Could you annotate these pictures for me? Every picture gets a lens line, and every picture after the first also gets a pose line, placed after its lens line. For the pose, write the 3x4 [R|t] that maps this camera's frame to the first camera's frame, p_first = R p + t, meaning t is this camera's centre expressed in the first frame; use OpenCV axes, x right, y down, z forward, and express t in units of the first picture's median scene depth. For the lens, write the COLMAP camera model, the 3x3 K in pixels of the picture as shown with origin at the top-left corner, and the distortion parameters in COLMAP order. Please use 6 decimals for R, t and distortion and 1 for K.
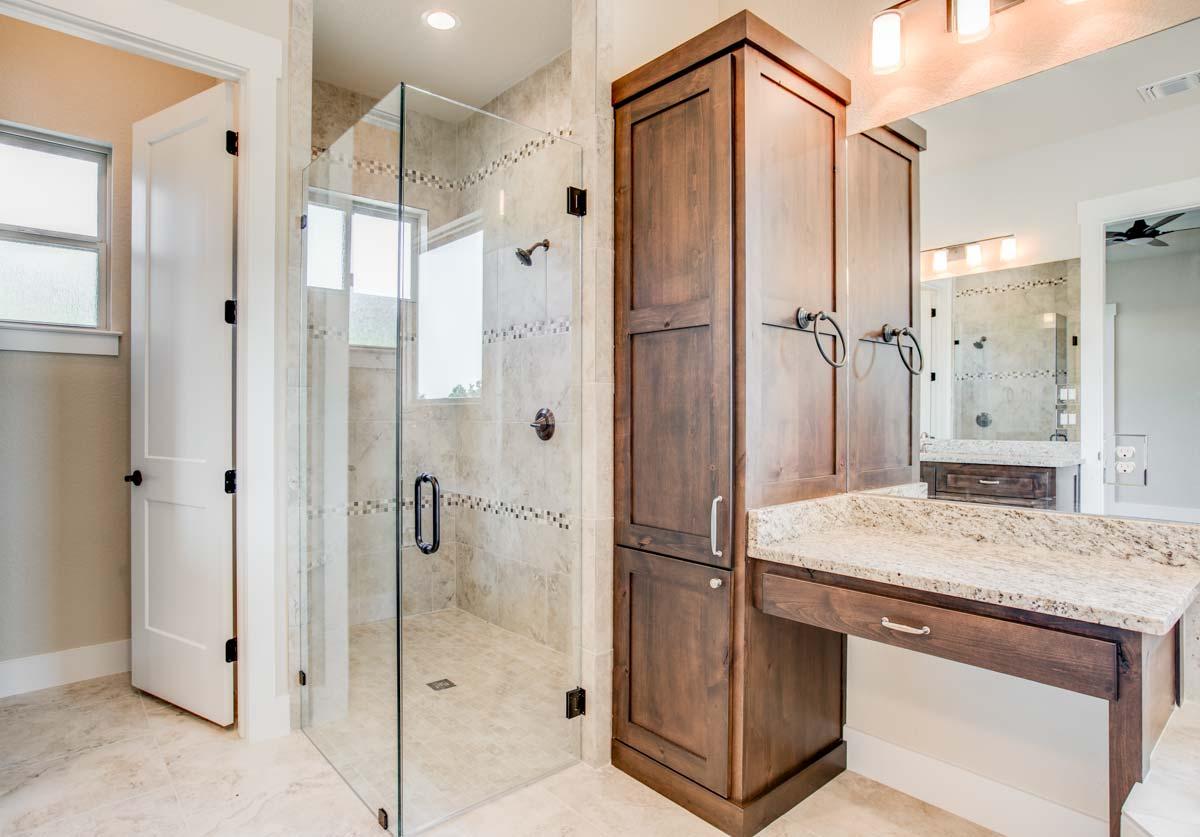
lens RADIAL K [[661.3, 0, 603.0], [0, 661.3, 413.5], [0, 0, 1]] dist [-0.036226, 0.009056]
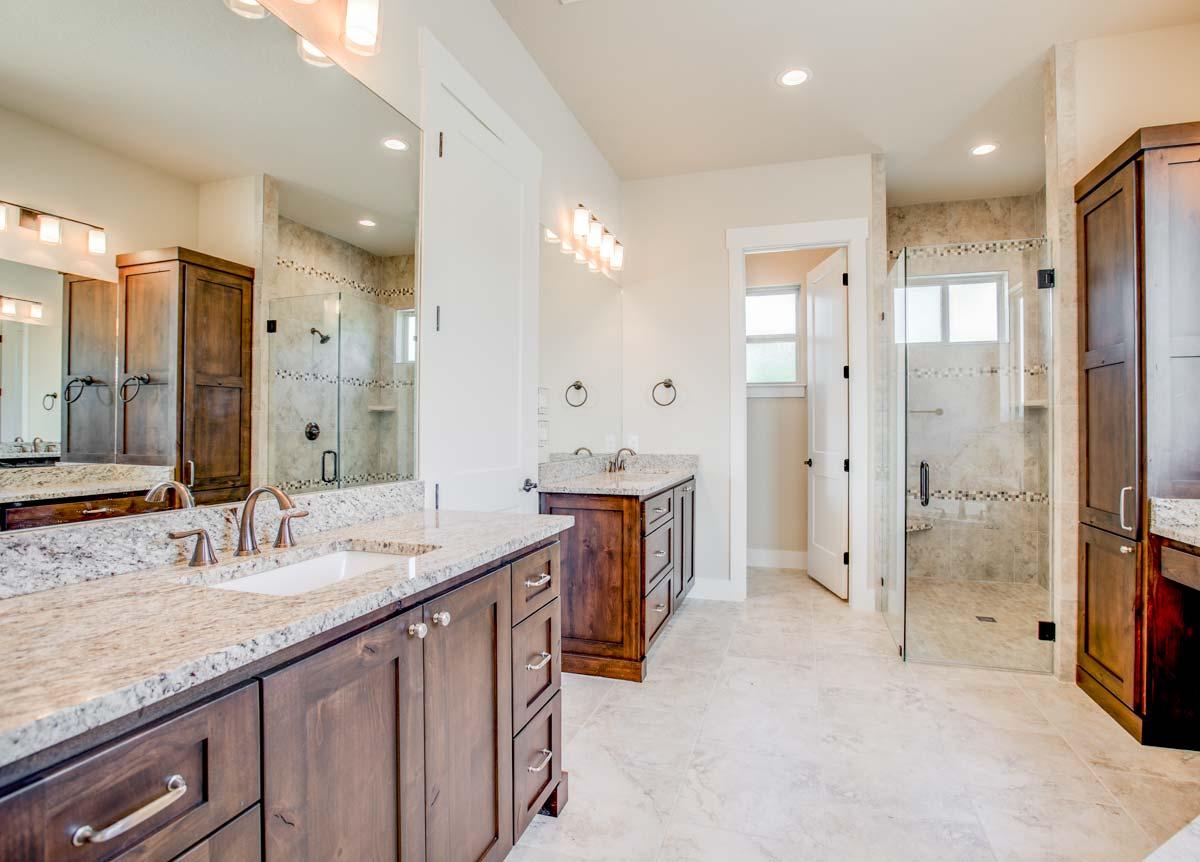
lens RADIAL K [[631.6, 0, 606.8], [0, 631.6, 431.6], [0, 0, 1]] dist [-0.007853, -0.000534]
pose [[0.518679, 0.001573, -0.854968, 0.642747], [0.001415, 0.999995, 0.002698, 0.005258], [0.854968, -0.002609, 0.518674, -0.530454]]
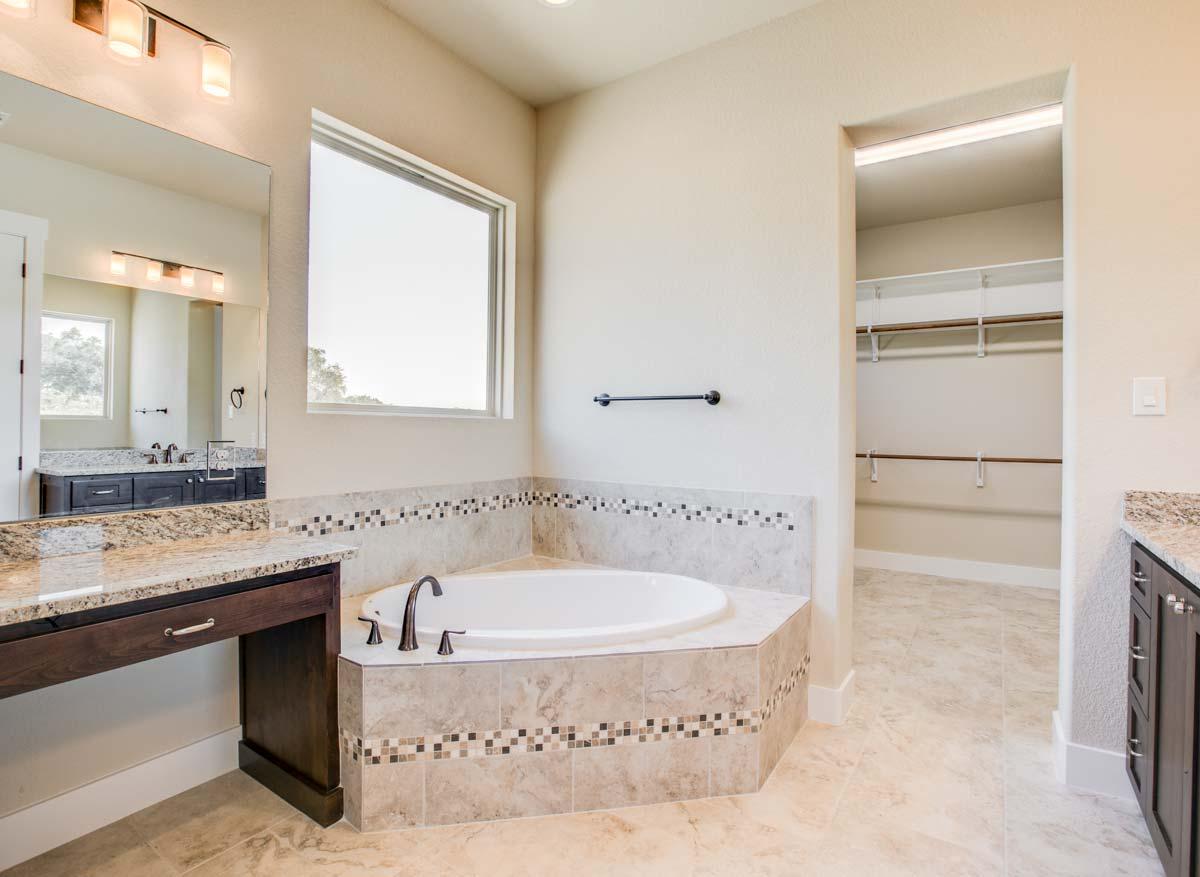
lens RADIAL K [[597.7, 0, 592.5], [0, 597.7, 437.3], [0, 0, 1]] dist [-0.040427, 0.008486]
pose [[-0.239602, -0.014995, 0.970755, -0.432224], [-0.005059, 0.999886, 0.014196, 0.005542], [-0.970858, -0.001510, -0.239651, 0.449173]]
